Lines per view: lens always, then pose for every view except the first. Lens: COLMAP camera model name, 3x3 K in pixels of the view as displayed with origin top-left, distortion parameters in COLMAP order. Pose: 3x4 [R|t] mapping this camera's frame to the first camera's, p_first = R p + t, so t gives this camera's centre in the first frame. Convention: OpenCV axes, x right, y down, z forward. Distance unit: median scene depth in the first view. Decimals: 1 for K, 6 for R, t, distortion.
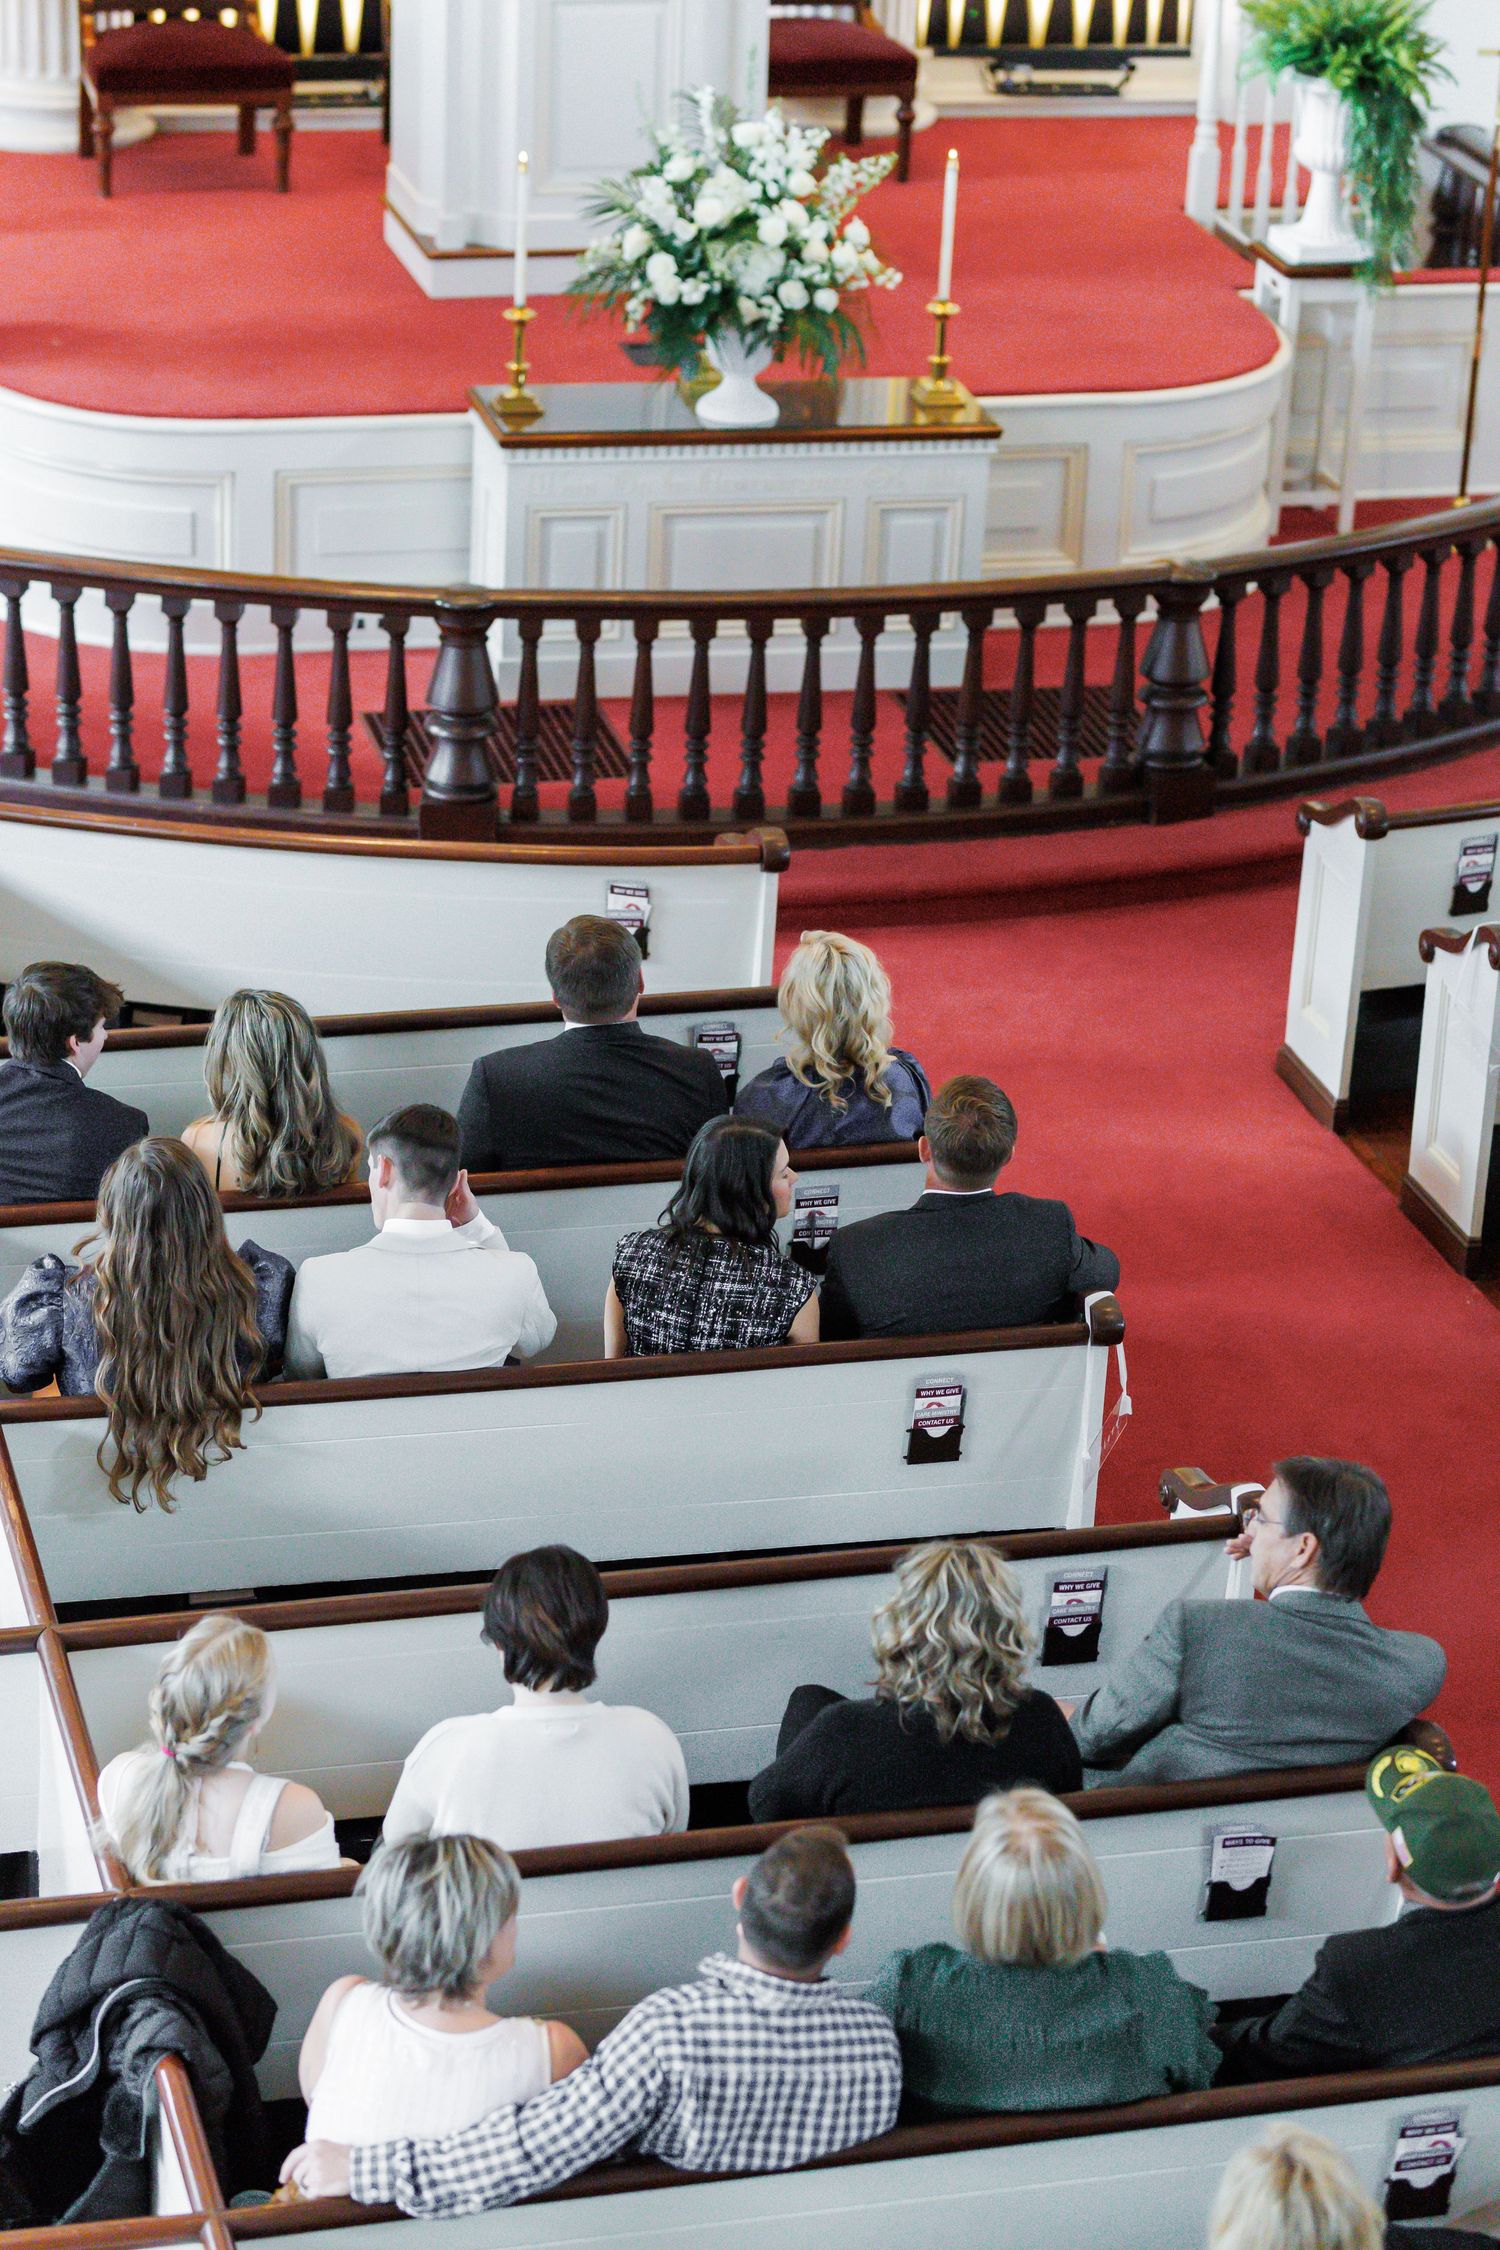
lens RADIAL K [[5174.3, 0, 750.0], [0, 5174.3, 1125.0], [0, 0, 1]] dist [-0.012243, 0.616214]
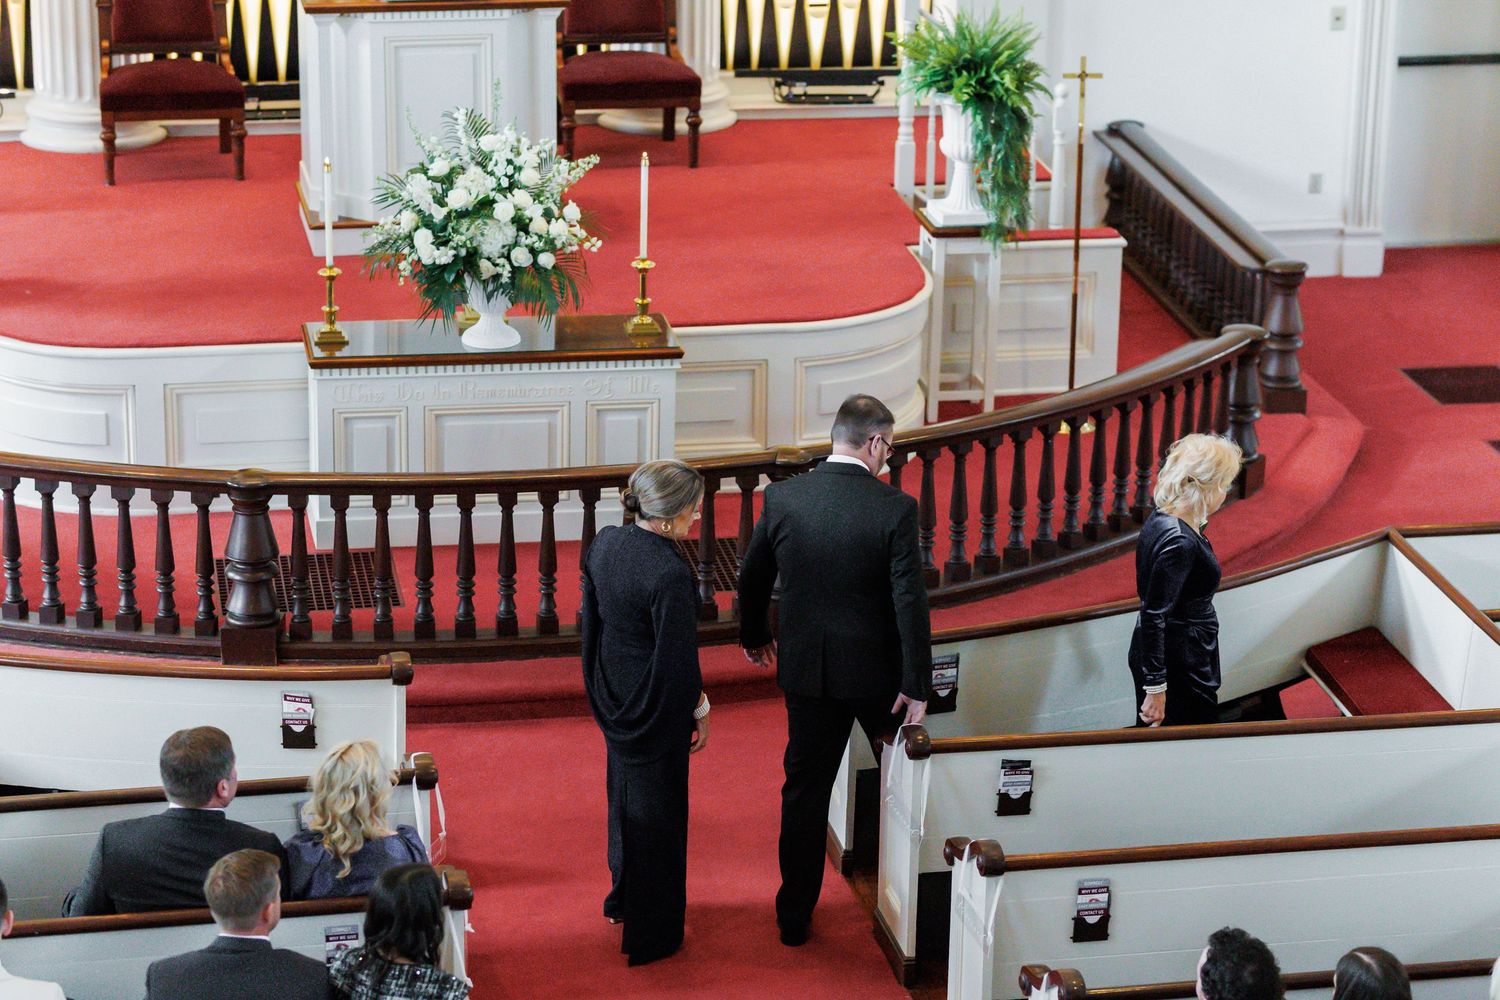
lens RADIAL K [[3725.2, 0, 750.0], [0, 3725.2, 500.0], [0, 0, 1]] dist [-0.043293, 1.175925]
pose [[0.997777, -0.003451, -0.066557, 0.134340], [-0.002050, 0.996596, -0.082409, -0.013826], [0.066615, 0.082362, 0.994374, 0.020548]]
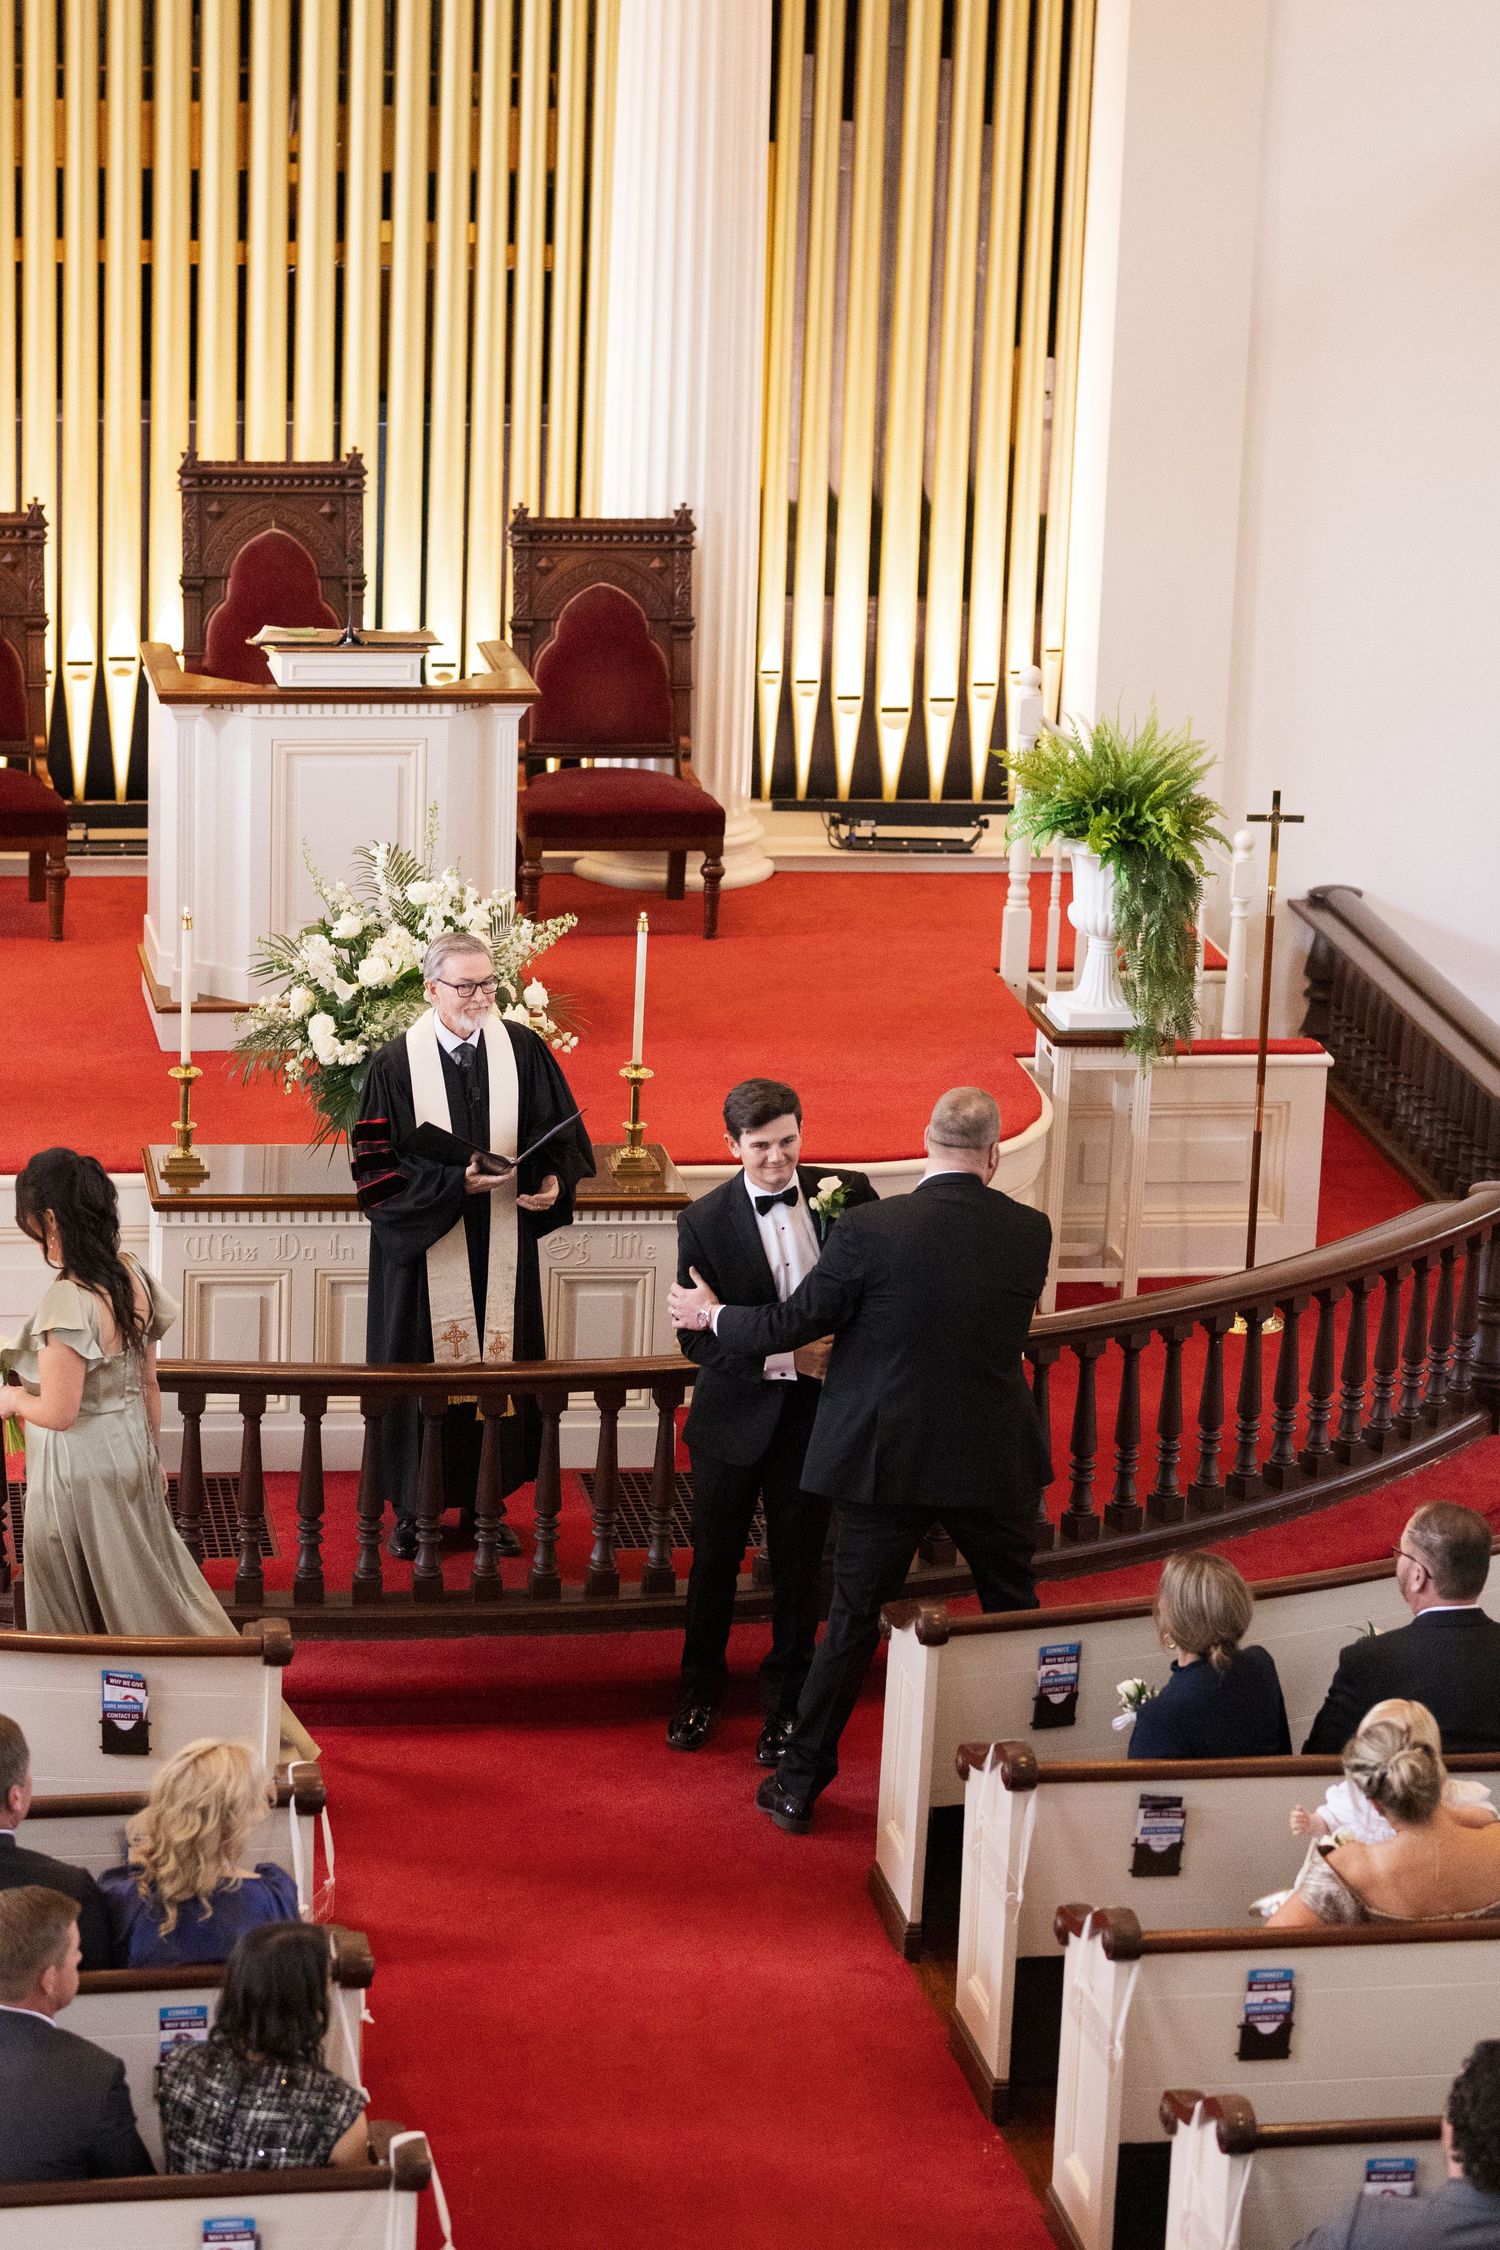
lens RADIAL K [[5474.9, 0, 750.0], [0, 5474.9, 1125.0], [0, 0, 1]] dist [-0.037422, 0.513084]
pose [[0.997308, 0.017072, -0.071307, 0.133313], [-0.026912, 0.989869, -0.139408, -0.007966], [0.068205, 0.140952, 0.987664, 0.003207]]
